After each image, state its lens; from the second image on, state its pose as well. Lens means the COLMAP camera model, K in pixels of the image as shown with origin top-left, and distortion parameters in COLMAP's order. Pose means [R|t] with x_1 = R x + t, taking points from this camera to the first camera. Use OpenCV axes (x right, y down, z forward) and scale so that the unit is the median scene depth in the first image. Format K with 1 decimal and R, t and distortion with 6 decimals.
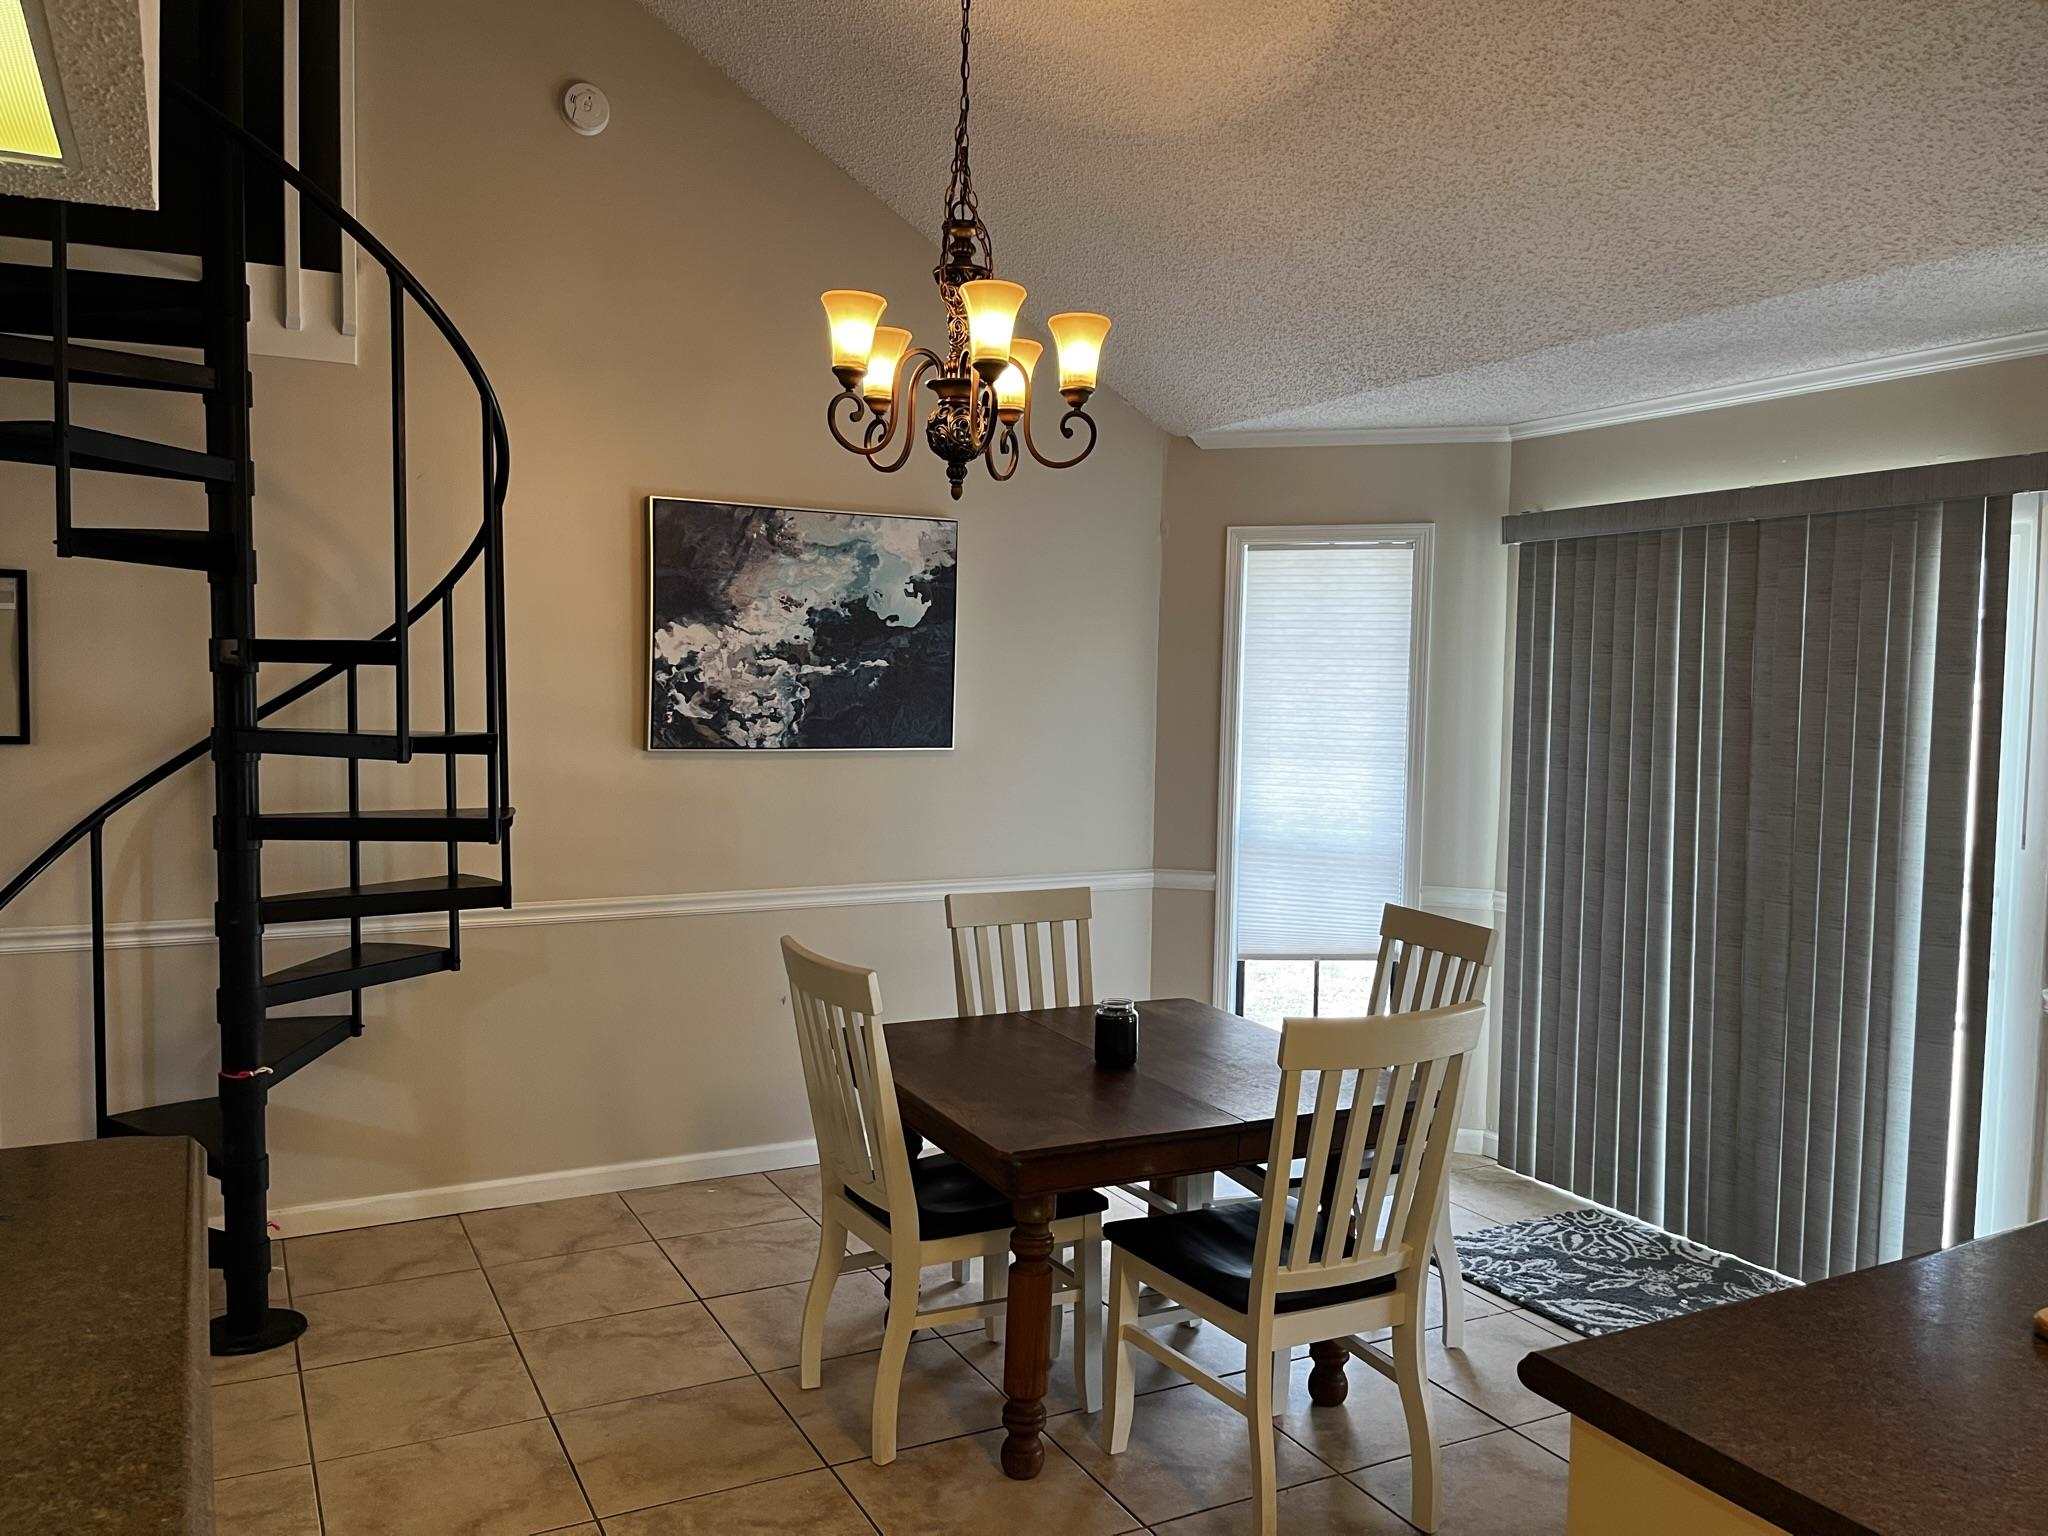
lens RADIAL K [[1561.6, 0, 1014.7], [0, 1561.6, 766.4], [0, 0, 1]] dist [0.065541, -0.105704]
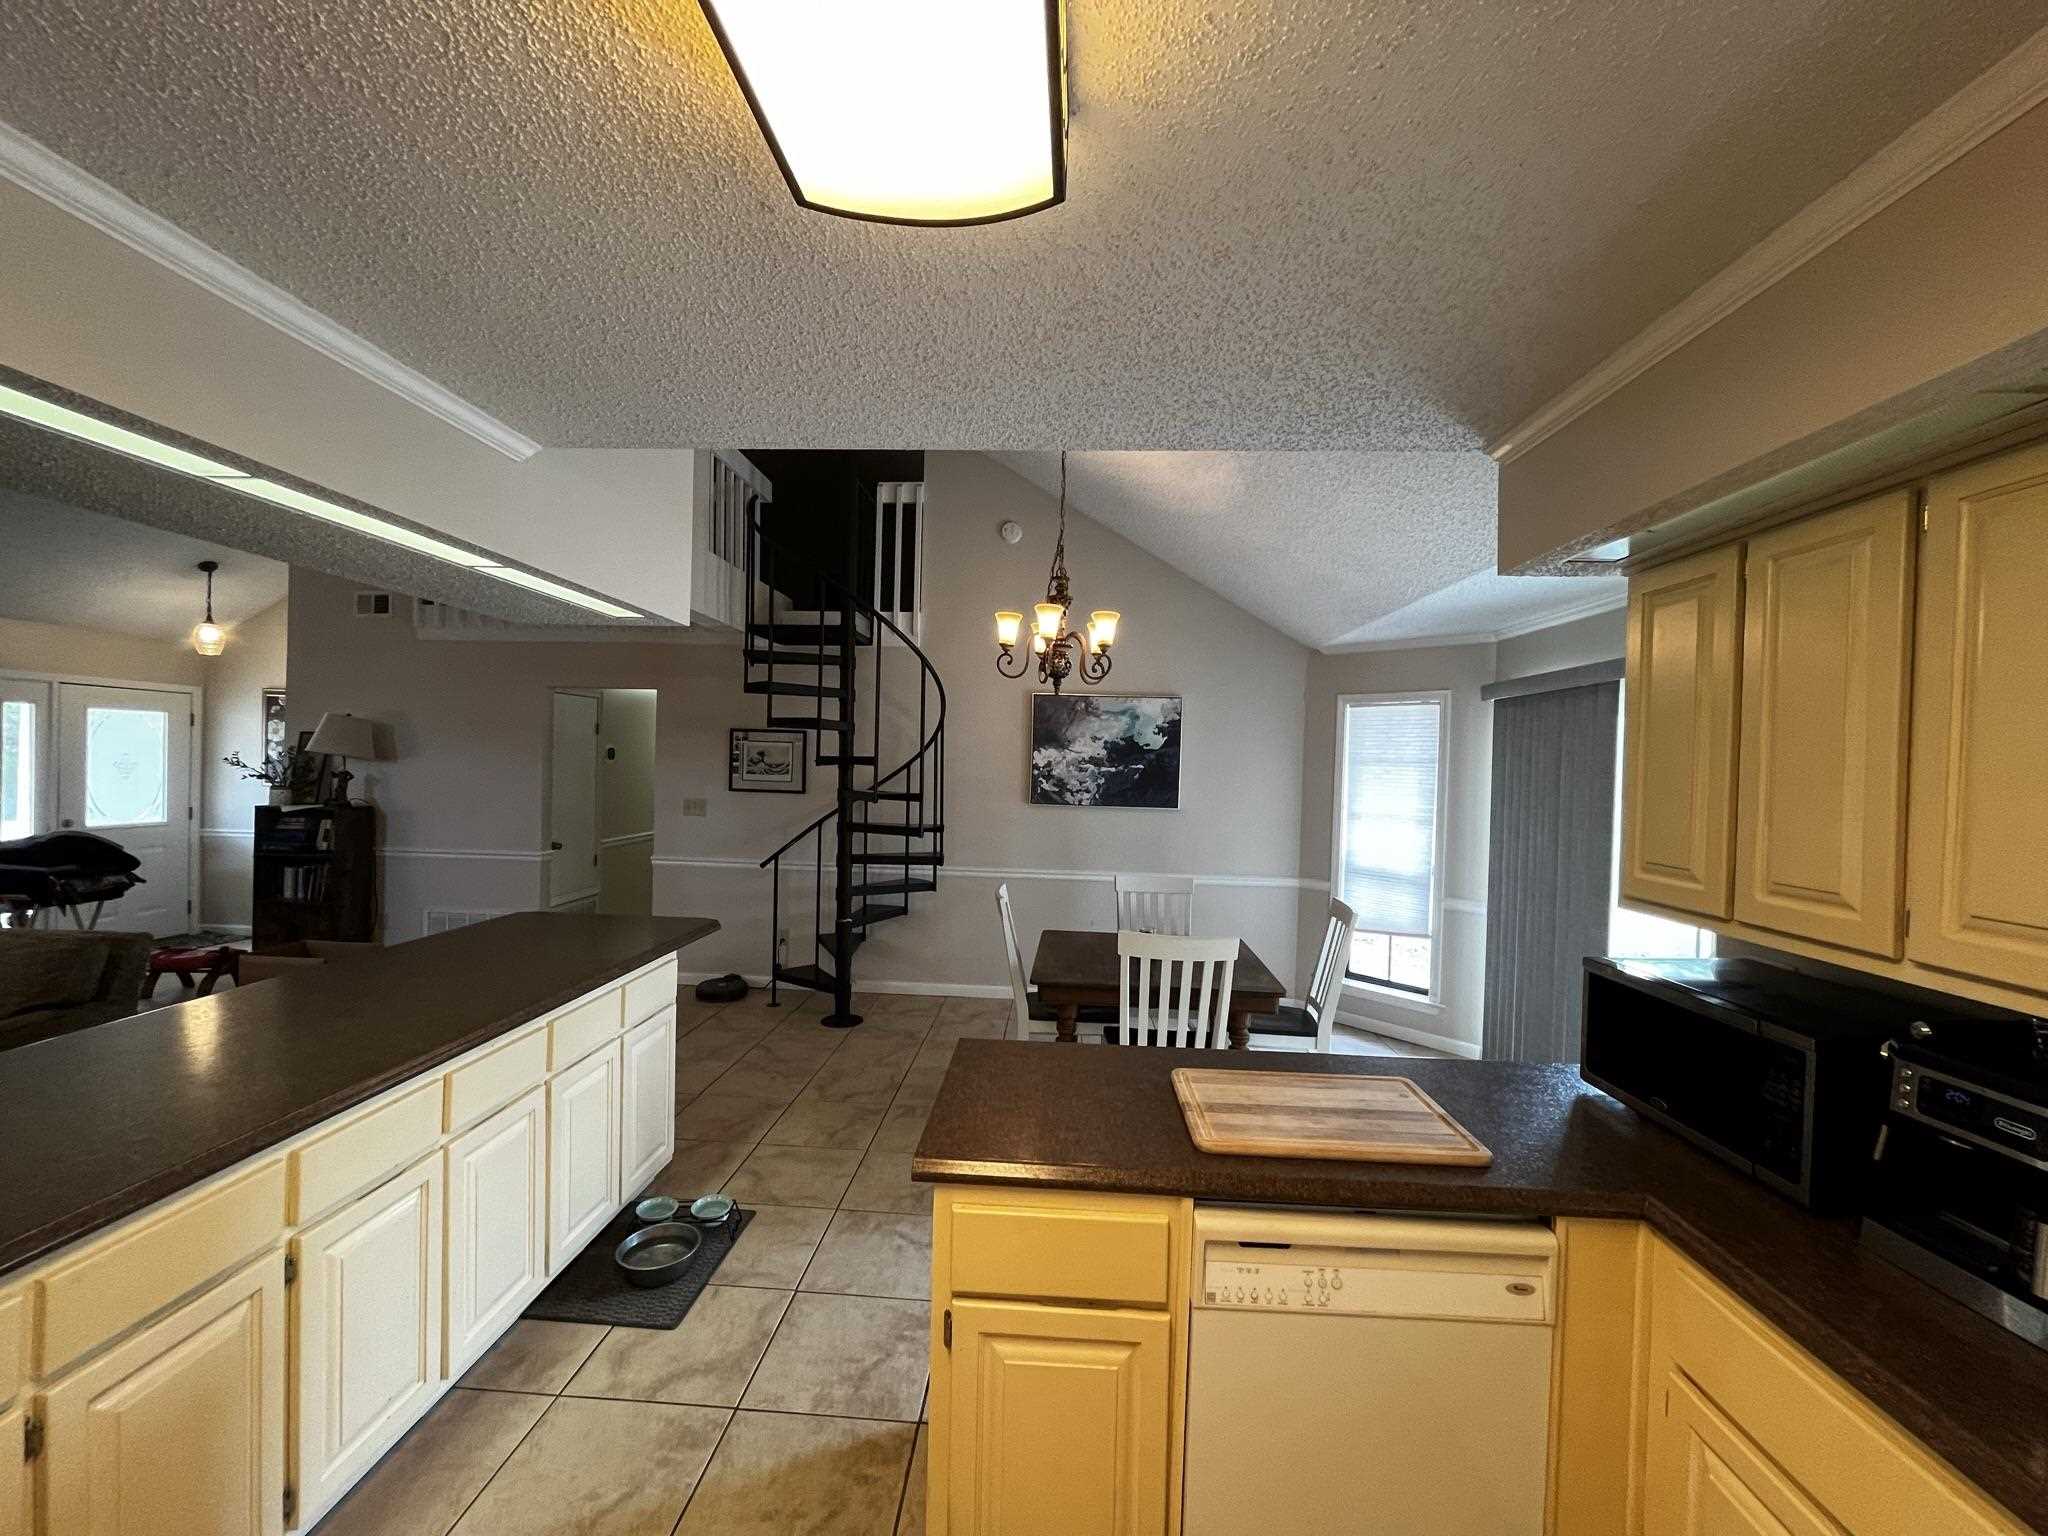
lens RADIAL K [[844.4, 0, 1024.0], [0, 844.4, 768.0], [0, 0, 1]] dist [0.000837, 0.000243]
pose [[0.859273, 0.007664, -0.511459, 0.370165], [-0.040298, 0.997794, -0.052751, 0.001949], [0.509927, 0.065938, 0.857687, -0.052017]]
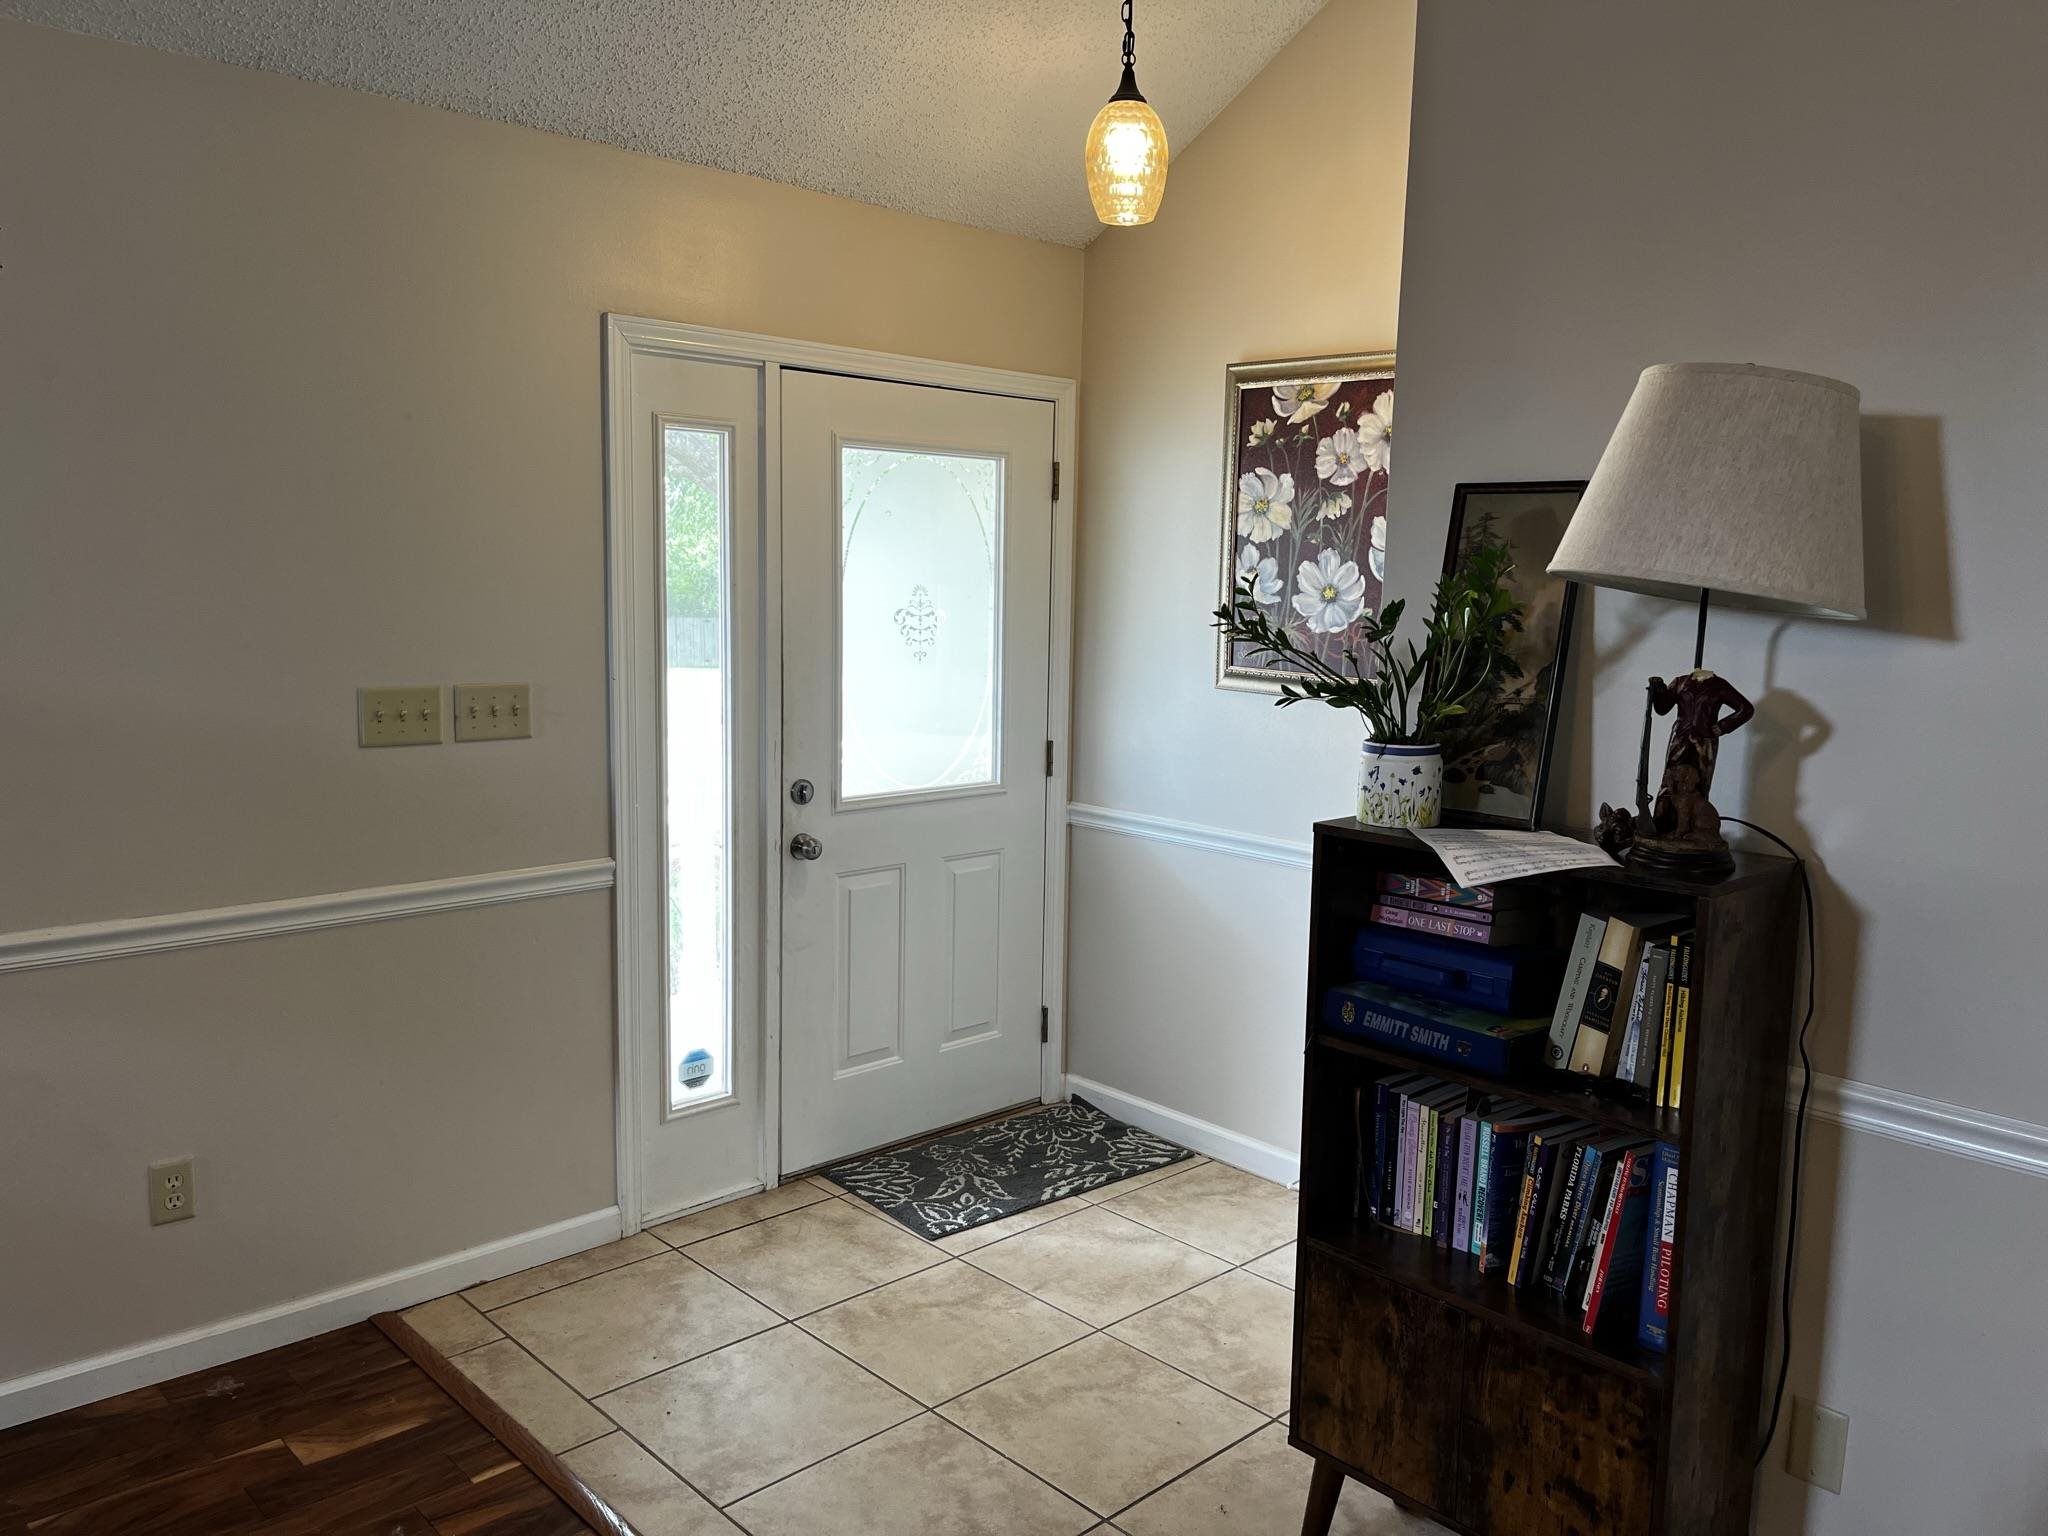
lens RADIAL K [[1561.6, 0, 1014.7], [0, 1561.6, 766.4], [0, 0, 1]] dist [0.065541, -0.105704]
pose [[0.272389, 0.114276, -0.955377, -0.727593], [-0.073196, 0.992506, 0.097848, -0.022694], [0.959399, 0.043277, 0.278713, 0.192557]]
